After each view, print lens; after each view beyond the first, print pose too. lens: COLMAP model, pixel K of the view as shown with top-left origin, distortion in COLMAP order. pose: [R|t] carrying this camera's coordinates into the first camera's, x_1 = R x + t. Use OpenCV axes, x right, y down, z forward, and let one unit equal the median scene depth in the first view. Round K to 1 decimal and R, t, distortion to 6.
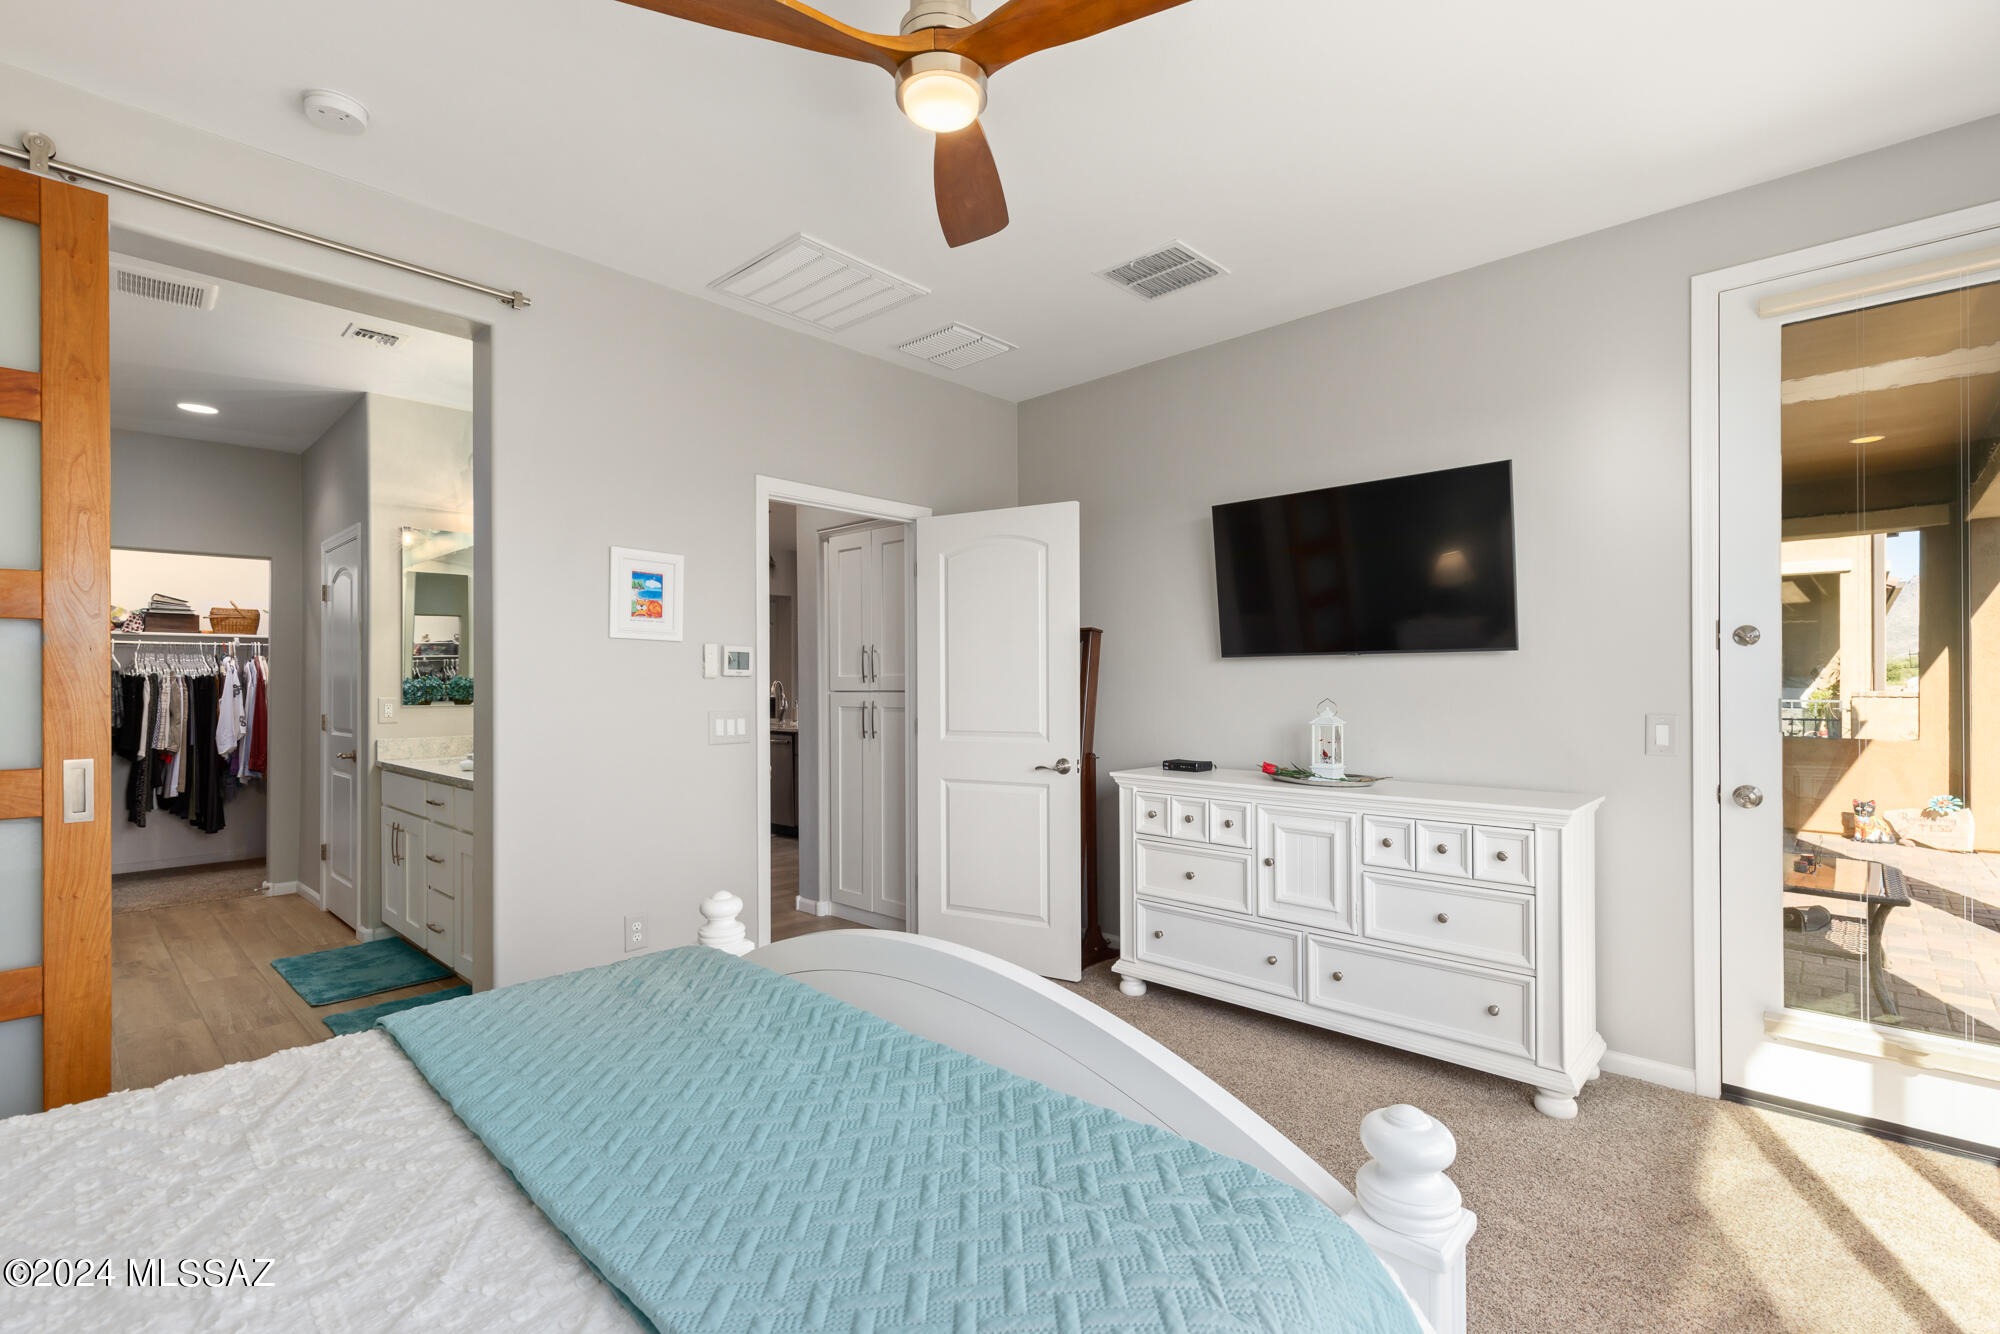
lens RADIAL K [[899.5, 0, 992.1], [0, 899.5, 679.0], [0, 0, 1]] dist [0.009764, -0.003268]
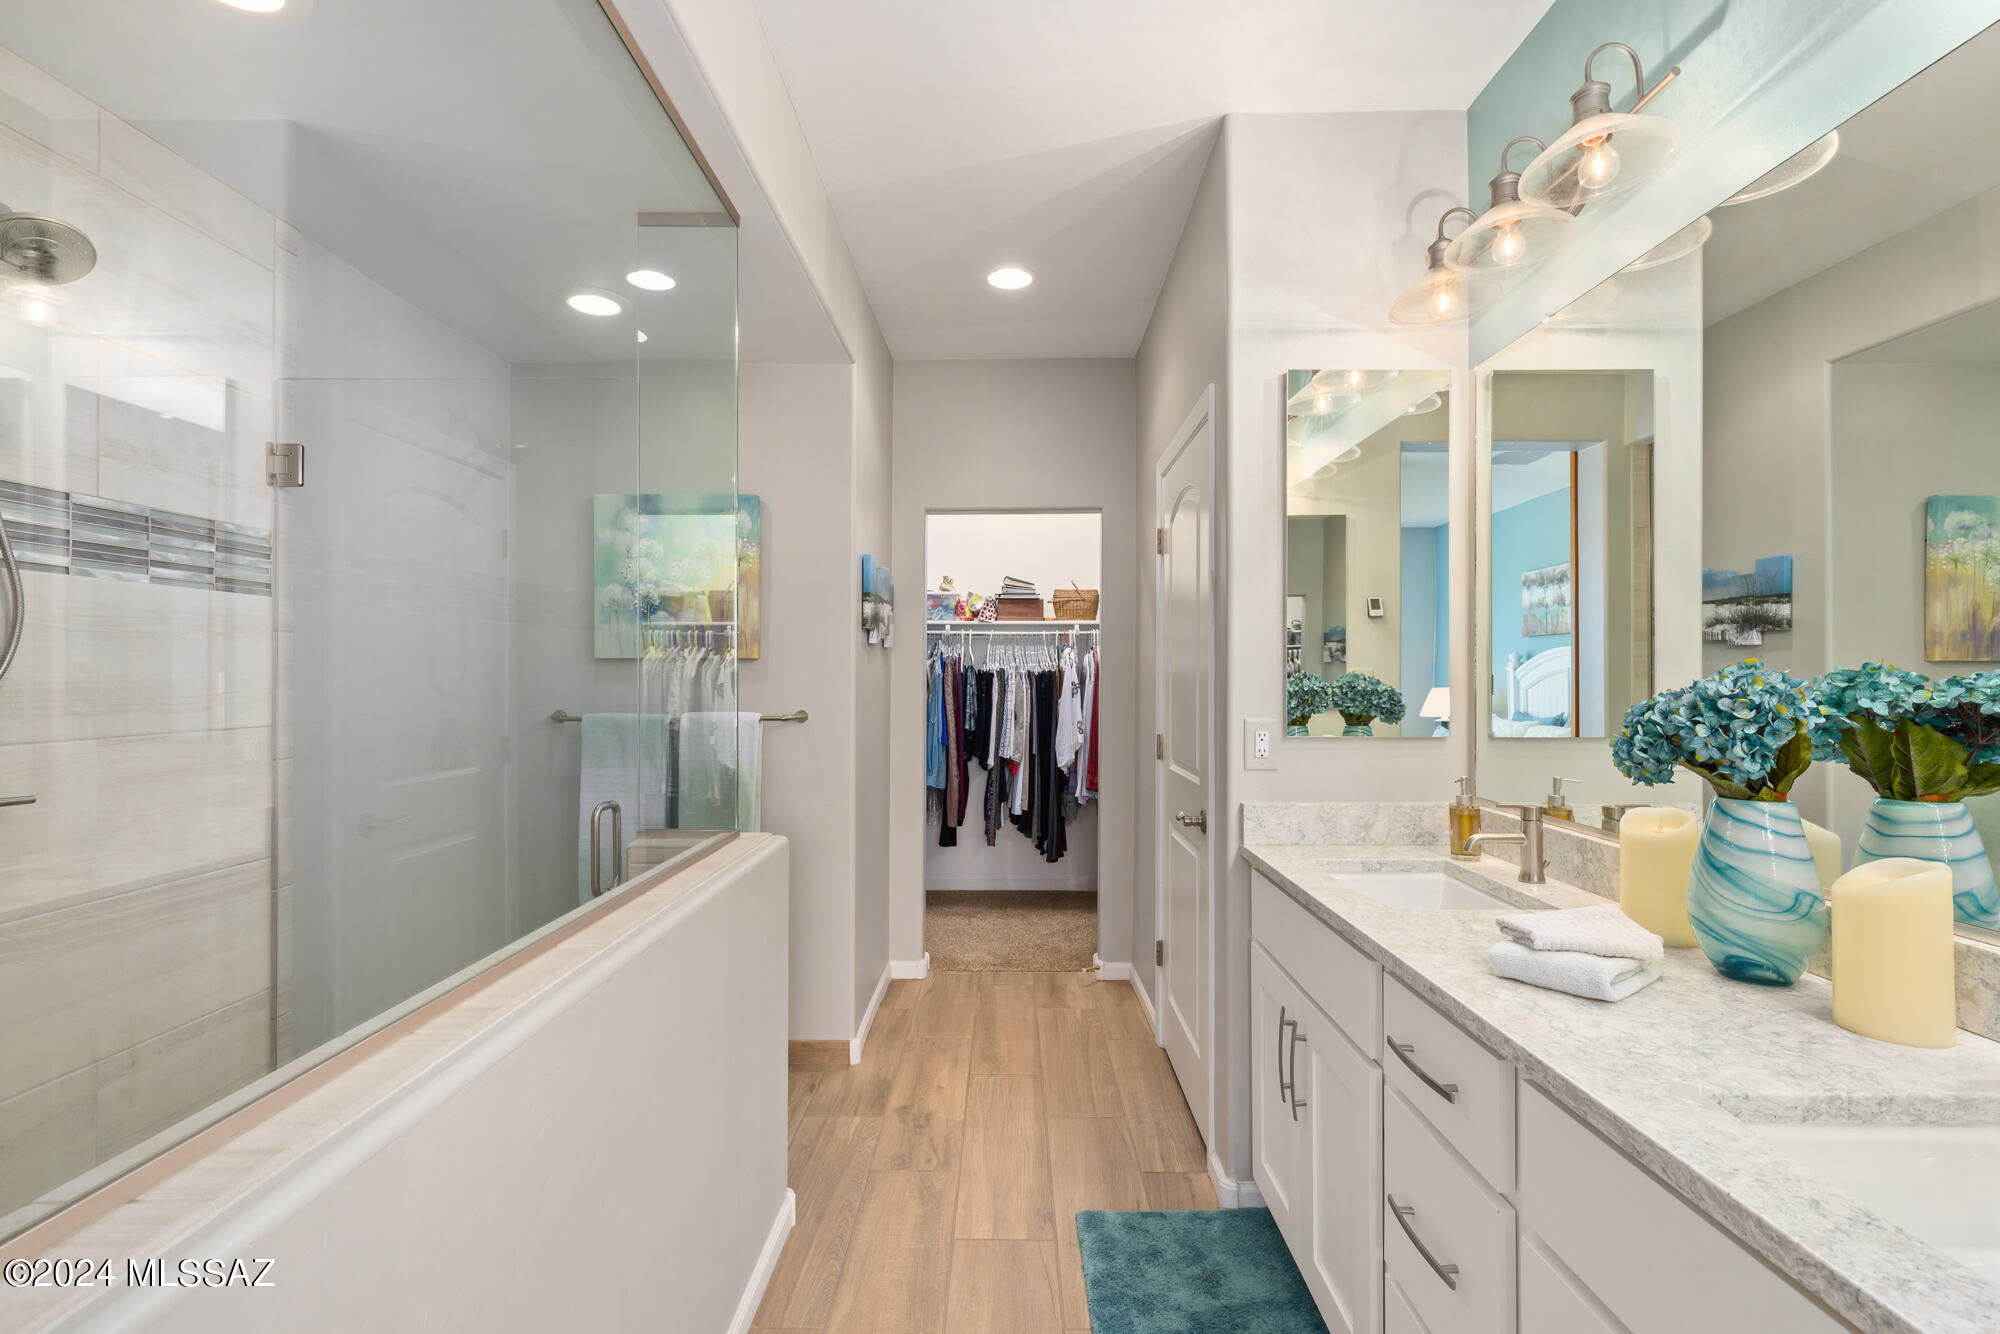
lens RADIAL K [[899.5, 0, 1002.8], [0, 899.5, 676.1], [0, 0, 1]] dist [0.009764, -0.003268]
pose [[0.683728, 0.004499, -0.729723, -0.399431], [0.001489, 0.999970, 0.007561, -0.007005], [0.729736, -0.006256, 0.683701, 0.550182]]
